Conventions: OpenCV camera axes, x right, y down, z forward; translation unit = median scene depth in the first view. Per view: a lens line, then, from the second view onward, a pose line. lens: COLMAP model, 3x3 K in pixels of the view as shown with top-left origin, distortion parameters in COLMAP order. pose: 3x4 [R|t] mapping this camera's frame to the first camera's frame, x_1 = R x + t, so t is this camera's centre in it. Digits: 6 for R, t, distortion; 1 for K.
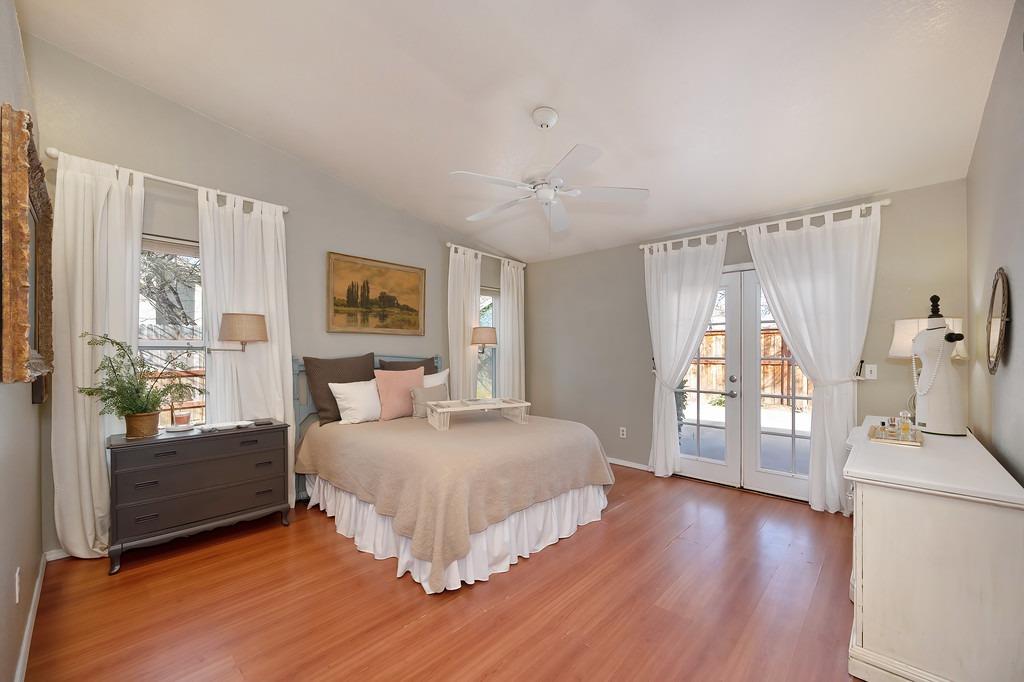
lens RADIAL K [[406.2, 0, 512.0], [0, 406.2, 341.0], [0, 0, 1]] dist [-0.000523, 0.000014]
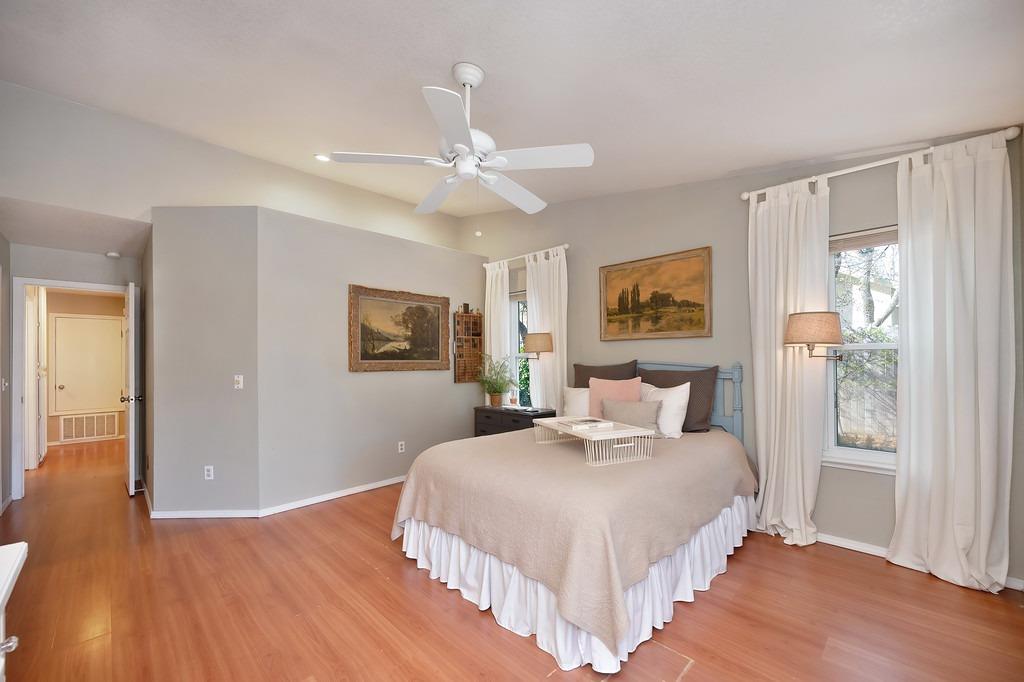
lens RADIAL K [[406.2, 0, 512.0], [0, 406.2, 341.0], [0, 0, 1]] dist [-0.000523, 0.000014]
pose [[-0.034050, -0.041202, -0.998570, 0.593498], [0.038342, 0.998360, -0.042501, 0.014086], [0.998684, -0.039734, -0.032414, 0.732535]]
